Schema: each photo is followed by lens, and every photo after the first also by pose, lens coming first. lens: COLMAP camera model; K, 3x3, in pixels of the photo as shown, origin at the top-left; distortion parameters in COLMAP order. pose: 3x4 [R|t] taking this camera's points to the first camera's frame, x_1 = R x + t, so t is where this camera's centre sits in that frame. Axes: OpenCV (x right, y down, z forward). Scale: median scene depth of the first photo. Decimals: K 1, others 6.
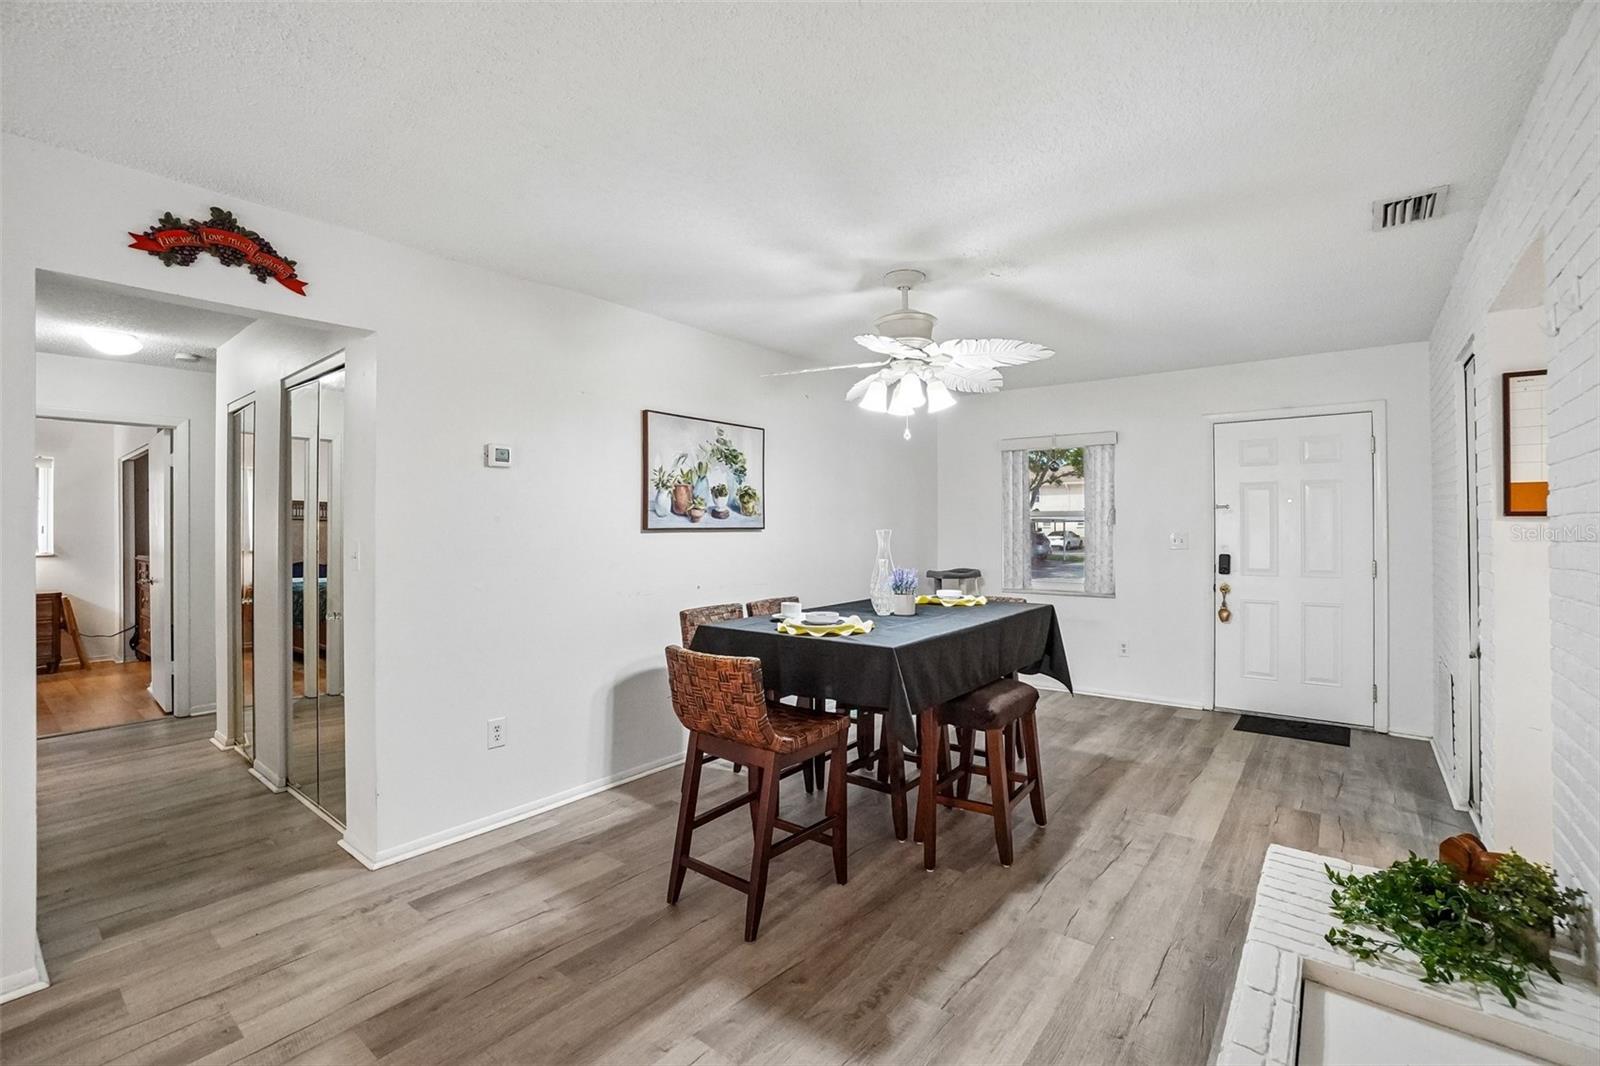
lens RADIAL K [[711.1, 0, 791.9], [0, 711.1, 519.6], [0, 0, 1]] dist [-0.057694, 0.018760]
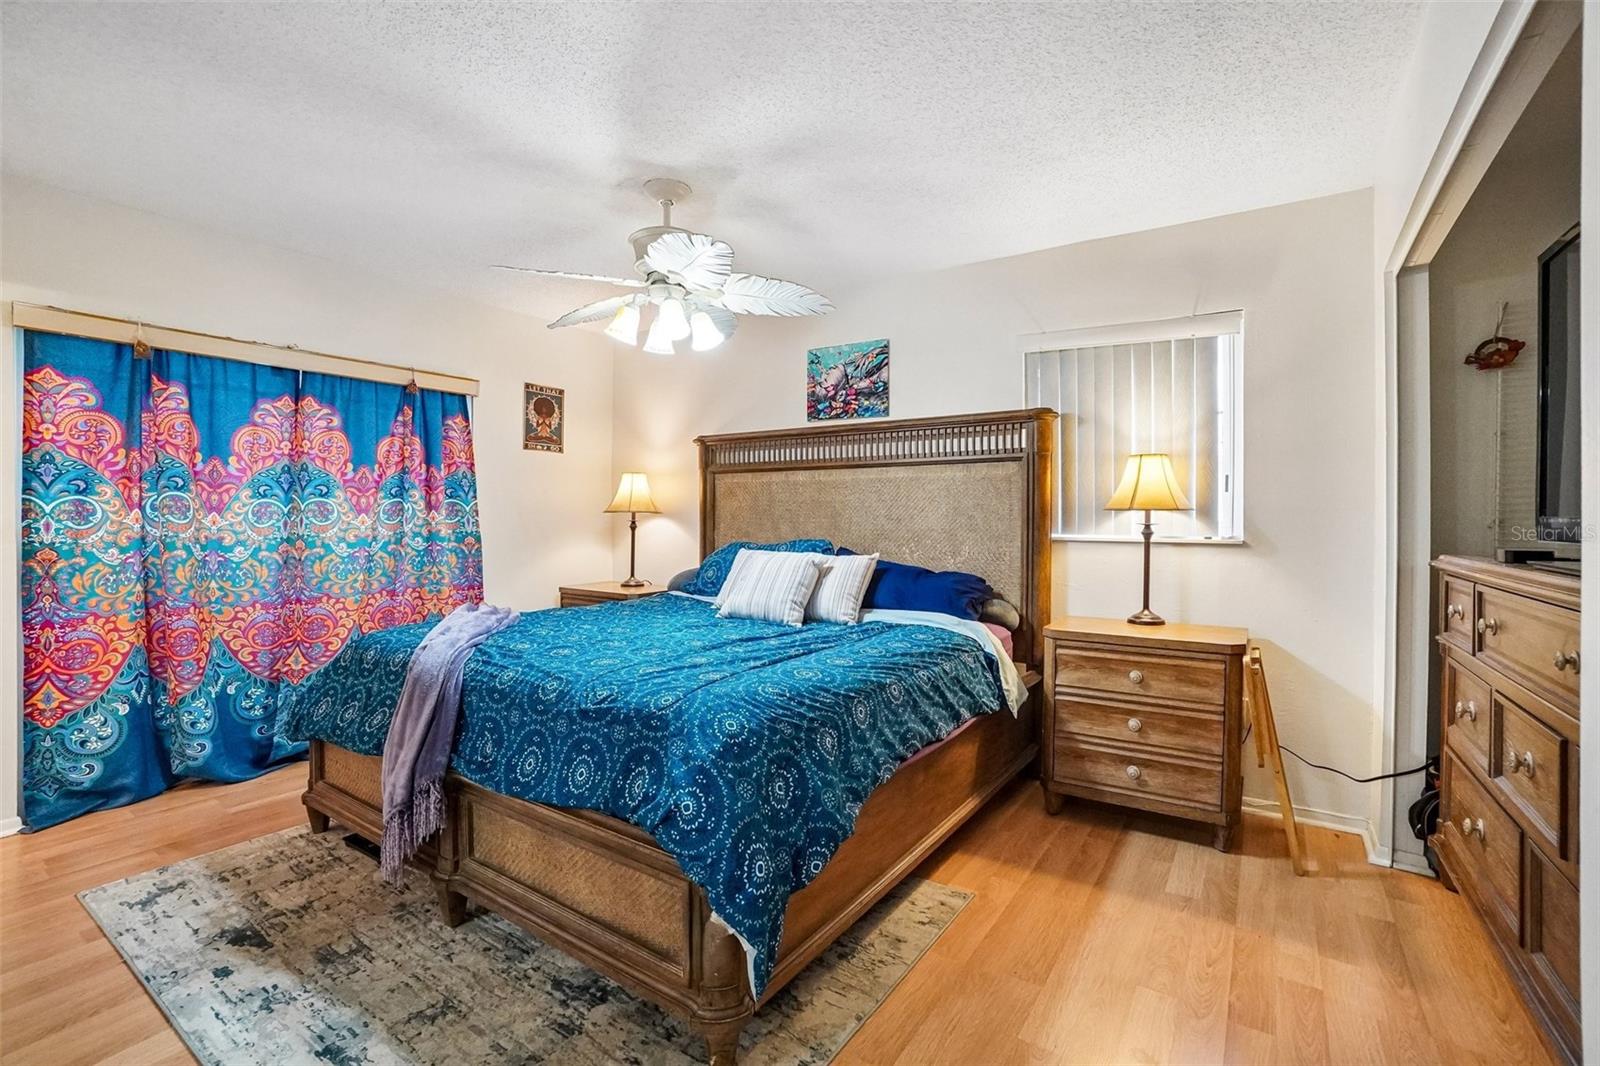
lens RADIAL K [[711.1, 0, 799.0], [0, 711.1, 526.1], [0, 0, 1]] dist [-0.057694, 0.018760]
pose [[0.091963, 0.018052, -0.995599, -0.819239], [0.006882, 0.999800, 0.018764, 0.037364], [0.995739, -0.008577, 0.091820, 0.828959]]
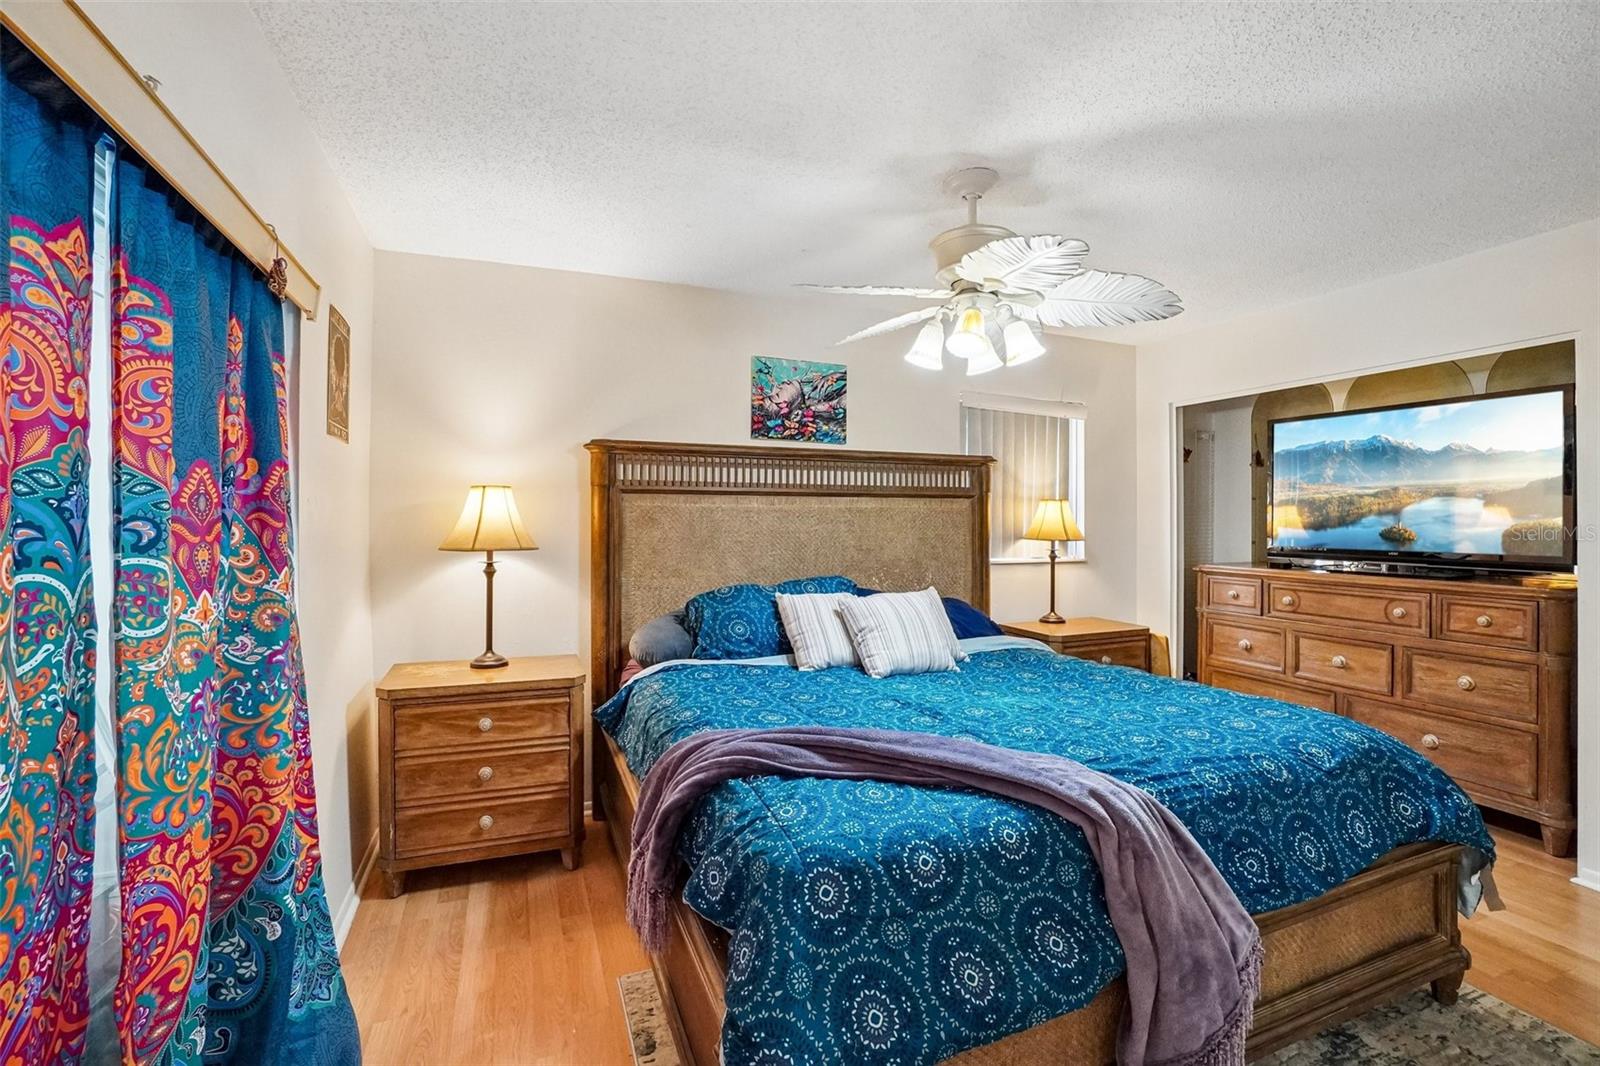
lens RADIAL K [[711.1, 0, 811.2], [0, 711.1, 520.2], [0, 0, 1]] dist [-0.057694, 0.018760]
pose [[0.884901, 0.010485, -0.465662, -1.194668], [-0.003398, 0.999865, 0.016055, 0.006907], [0.465768, -0.012625, 0.884817, 0.385747]]
